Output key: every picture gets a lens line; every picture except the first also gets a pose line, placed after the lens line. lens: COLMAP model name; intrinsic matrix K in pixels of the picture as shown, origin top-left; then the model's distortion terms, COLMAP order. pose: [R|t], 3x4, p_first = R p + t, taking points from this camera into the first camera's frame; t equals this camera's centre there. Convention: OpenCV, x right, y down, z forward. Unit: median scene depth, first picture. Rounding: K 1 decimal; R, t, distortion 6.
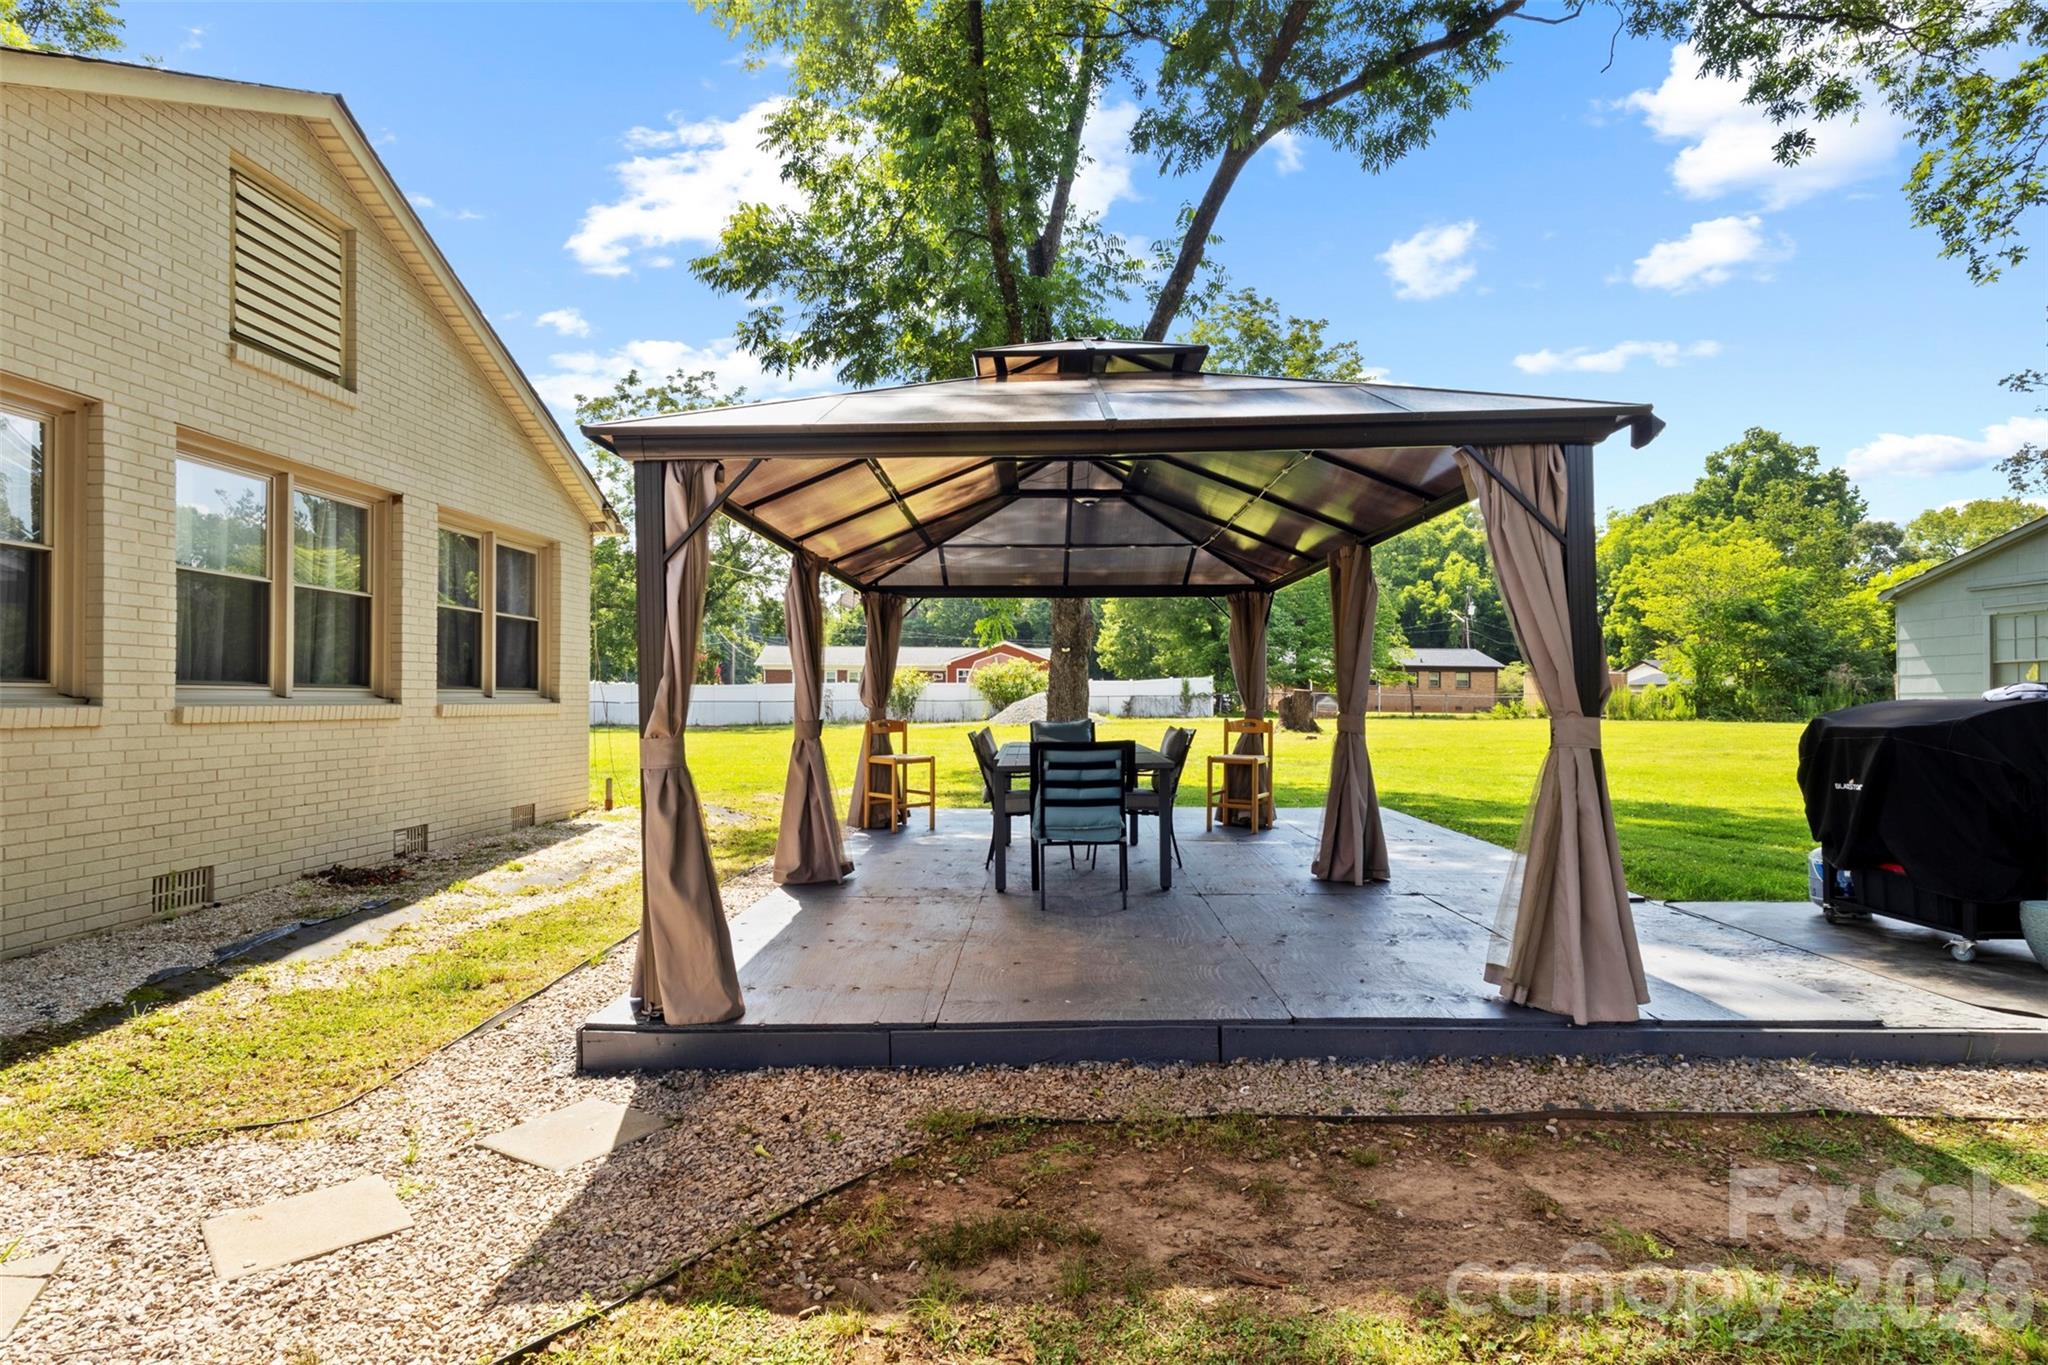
lens RADIAL K [[1096.3, 0, 1009.5], [0, 1096.3, 662.9], [0, 0, 1]] dist [-0.002034, 0.001156]
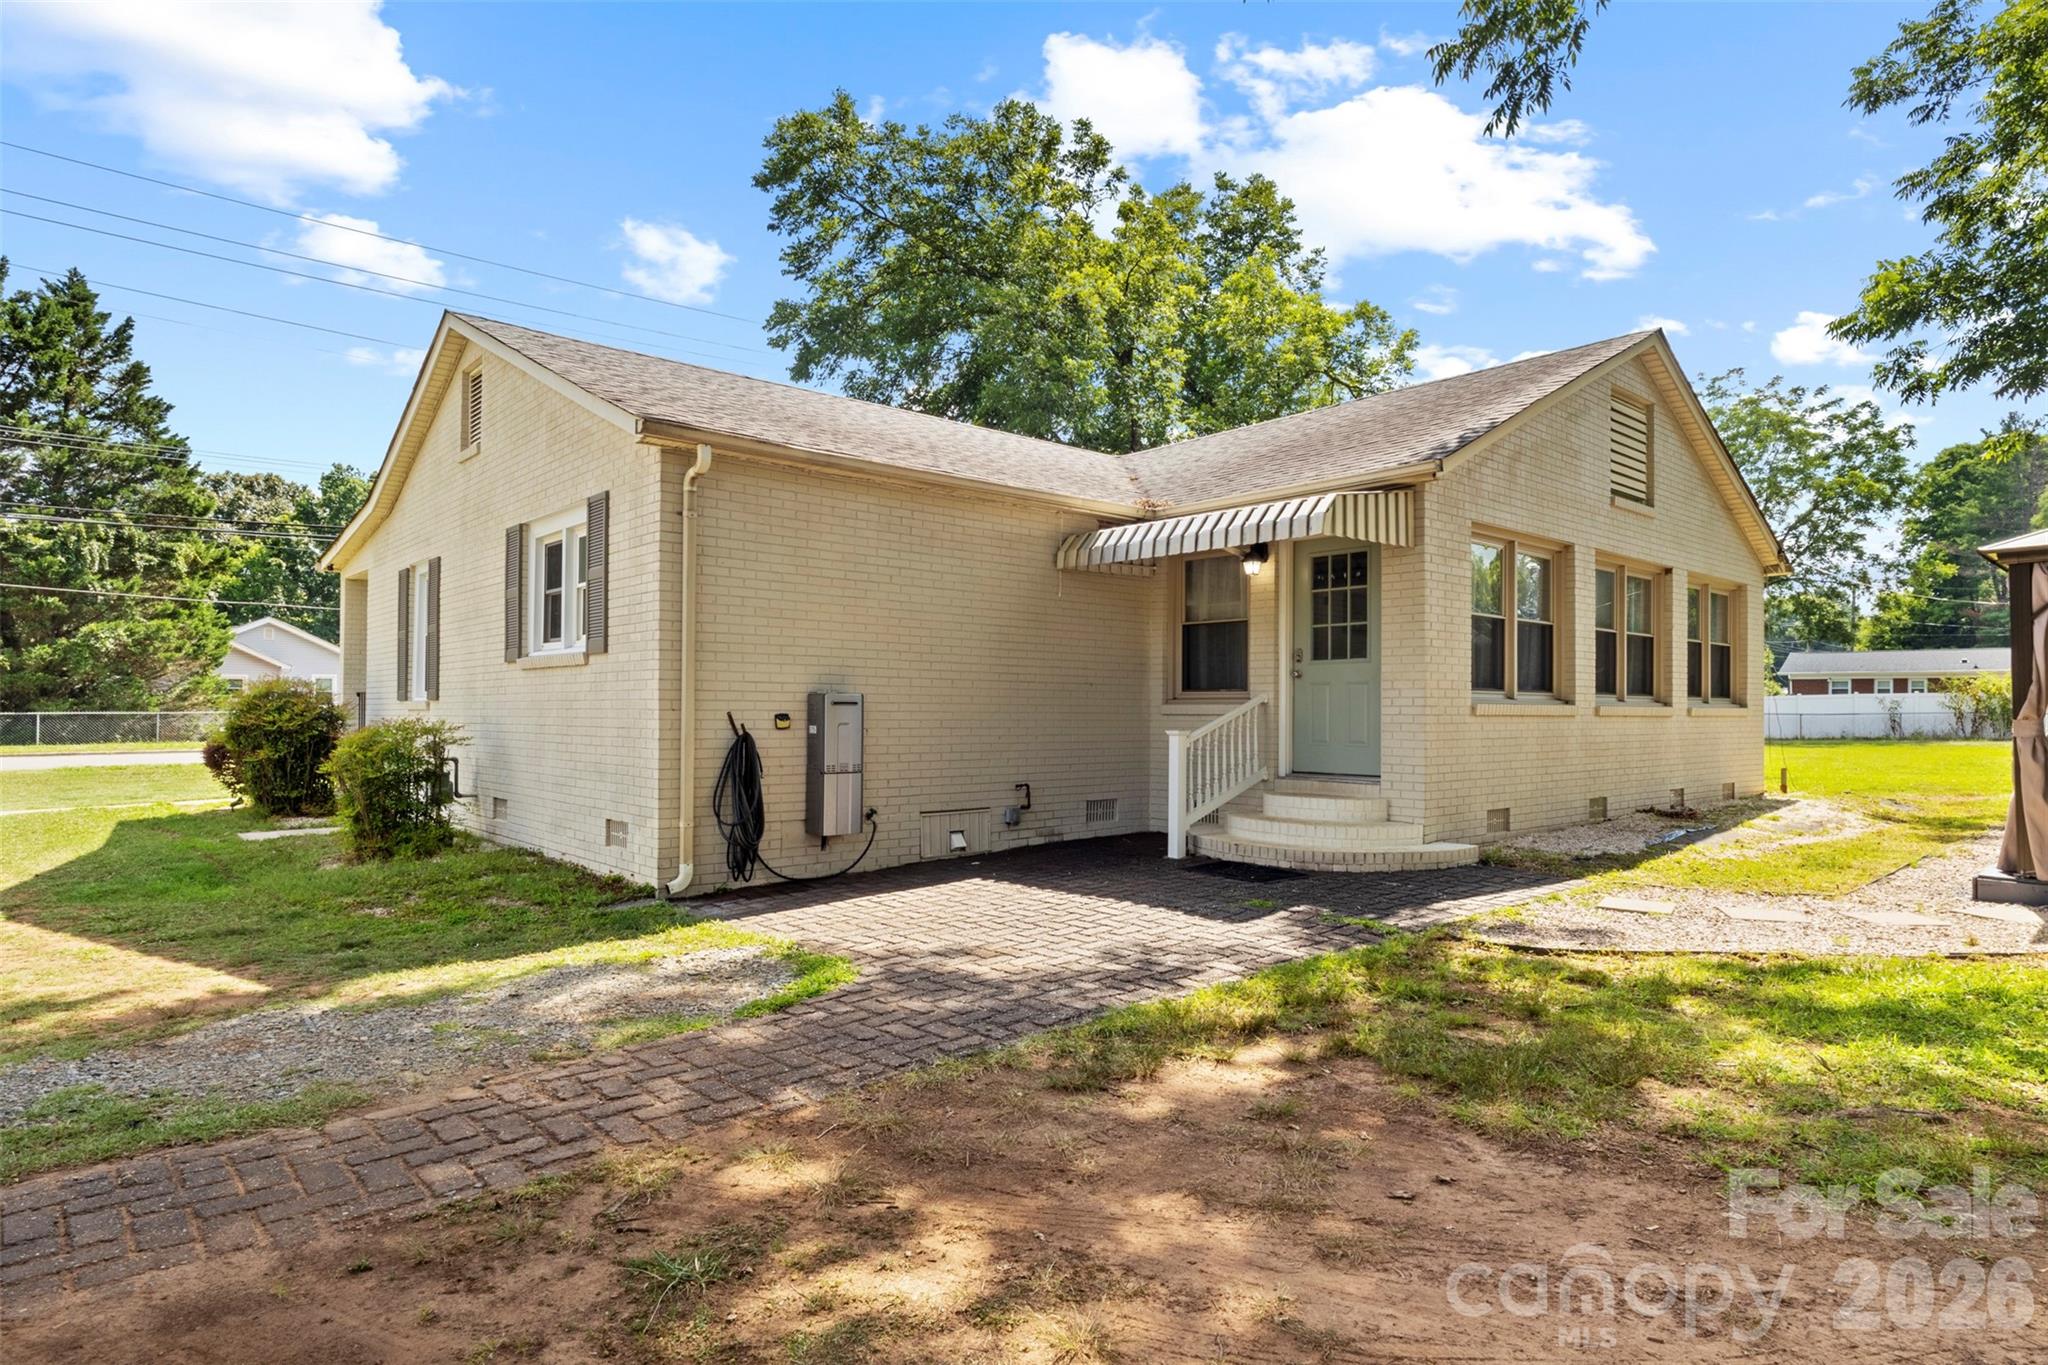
lens RADIAL K [[1096.3, 0, 1023.6], [0, 1096.3, 698.4], [0, 0, 1]] dist [-0.002034, 0.001156]
pose [[0.691214, -0.008429, -0.722601, -0.062290], [0.022806, 0.999688, 0.010154, -0.007199], [0.722290, -0.023498, 0.691191, -0.521978]]
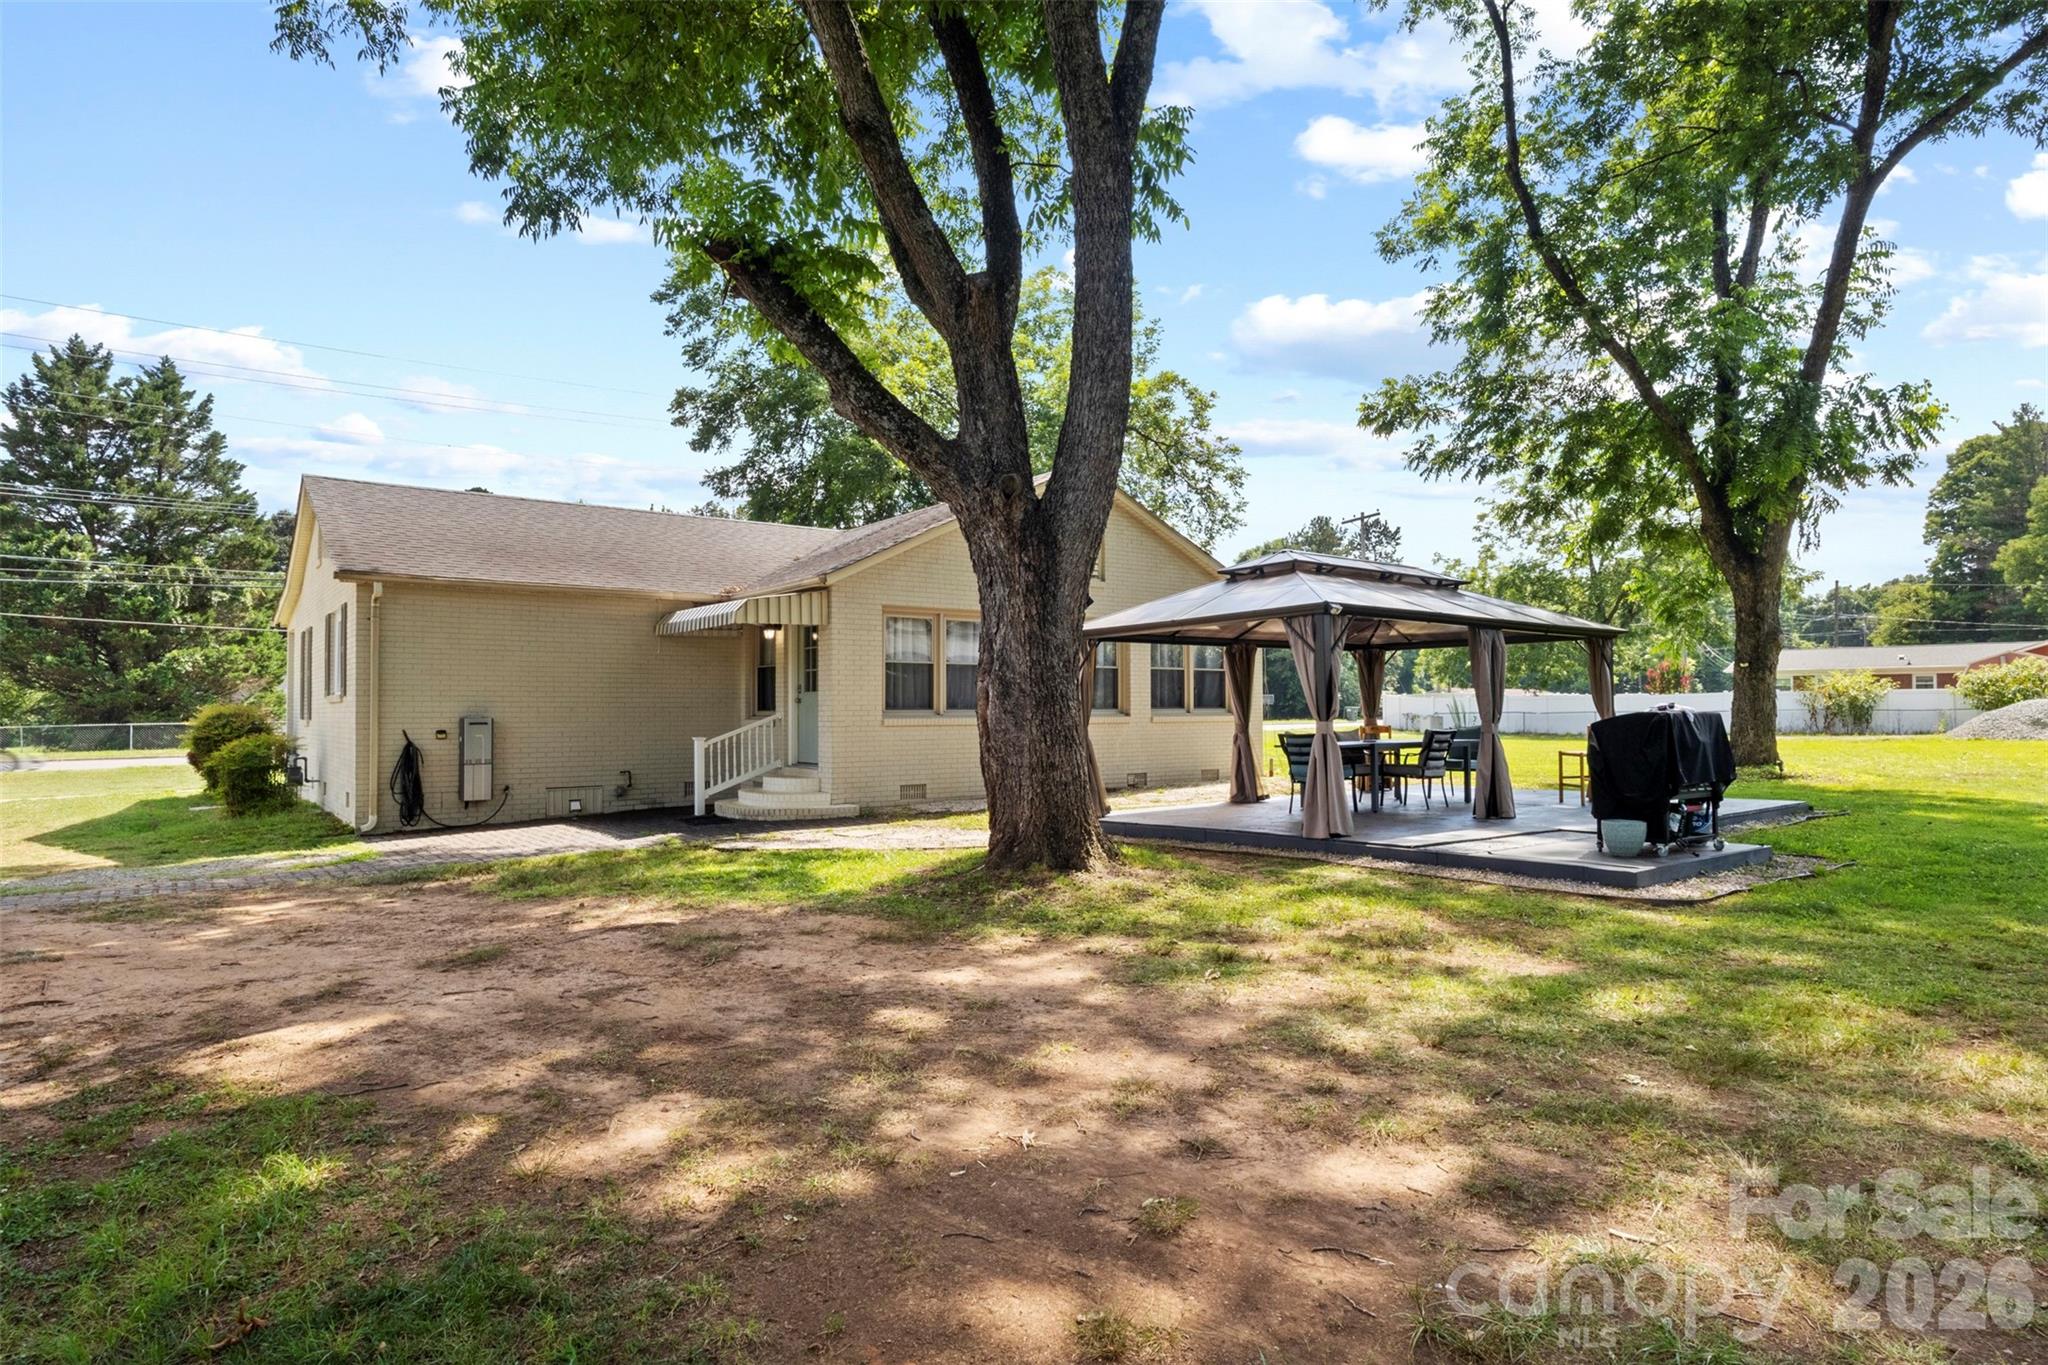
lens RADIAL K [[1096.3, 0, 1030.9], [0, 1096.3, 686.2], [0, 0, 1]] dist [-0.002034, 0.001156]
pose [[0.637338, -0.022552, -0.770254, 0.729778], [0.032583, 0.999466, -0.002302, -0.019232], [0.769895, -0.023630, 0.637733, -0.412466]]
